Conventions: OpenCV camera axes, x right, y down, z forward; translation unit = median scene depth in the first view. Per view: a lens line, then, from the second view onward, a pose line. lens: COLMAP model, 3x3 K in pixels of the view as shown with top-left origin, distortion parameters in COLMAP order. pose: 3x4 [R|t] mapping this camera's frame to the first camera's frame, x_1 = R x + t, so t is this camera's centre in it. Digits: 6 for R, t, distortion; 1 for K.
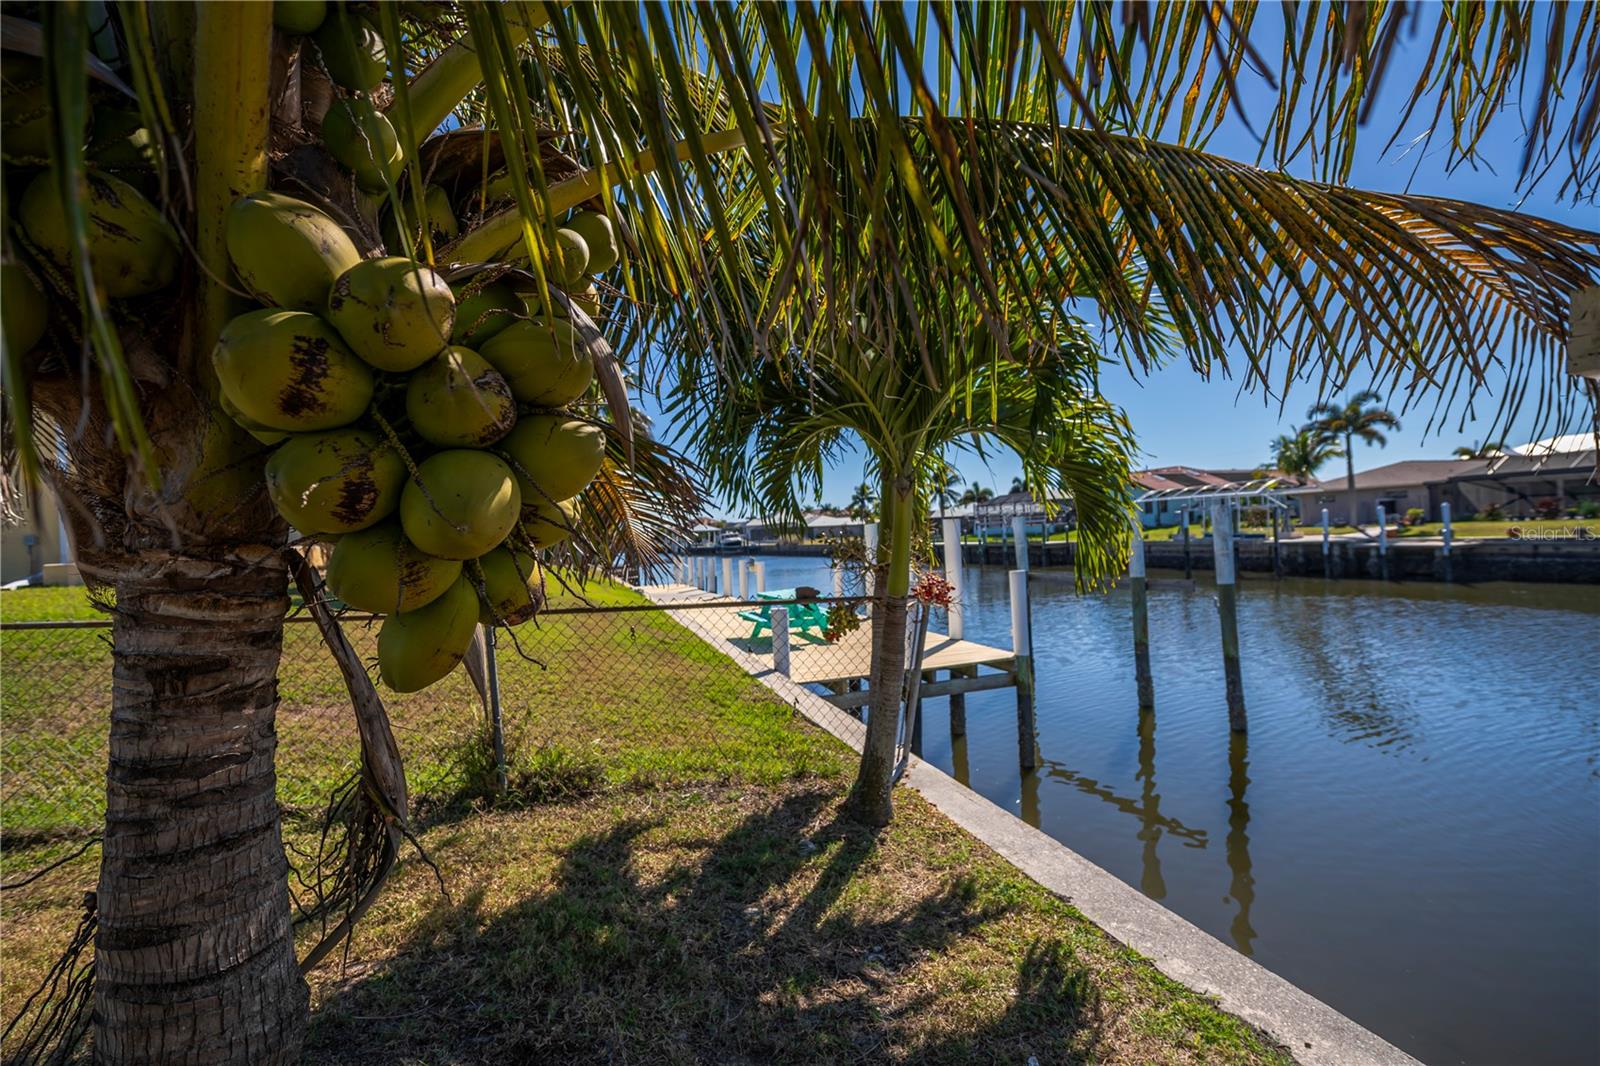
lens RADIAL K [[712.9, 0, 806.1], [0, 712.9, 529.8], [0, 0, 1]] dist [-0.012302, -0.001143]
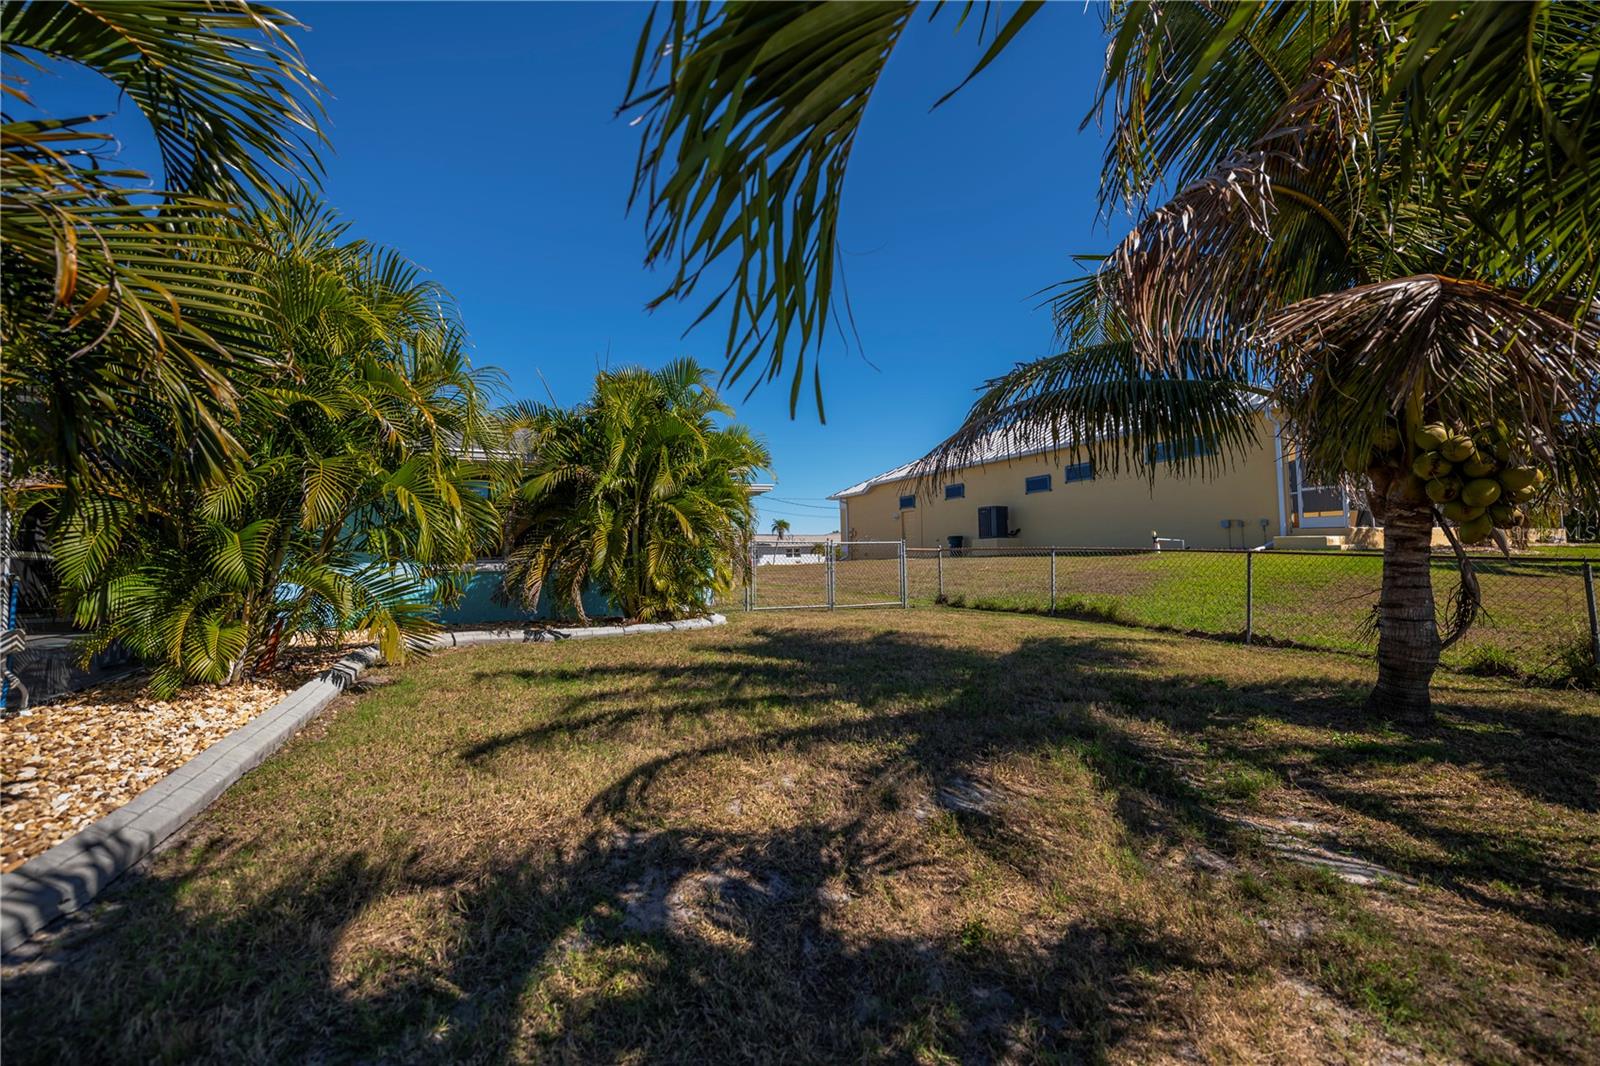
lens RADIAL K [[702.8, 0, 800.0], [0, 702.8, 533.0], [0, 0, 1]] dist [-0.010950, -0.000219]
pose [[0.181843, 0.005453, -0.983312, 2.257881], [0.014215, 0.999866, 0.008174, 0.086449], [0.983225, -0.015464, 0.181741, -2.927197]]
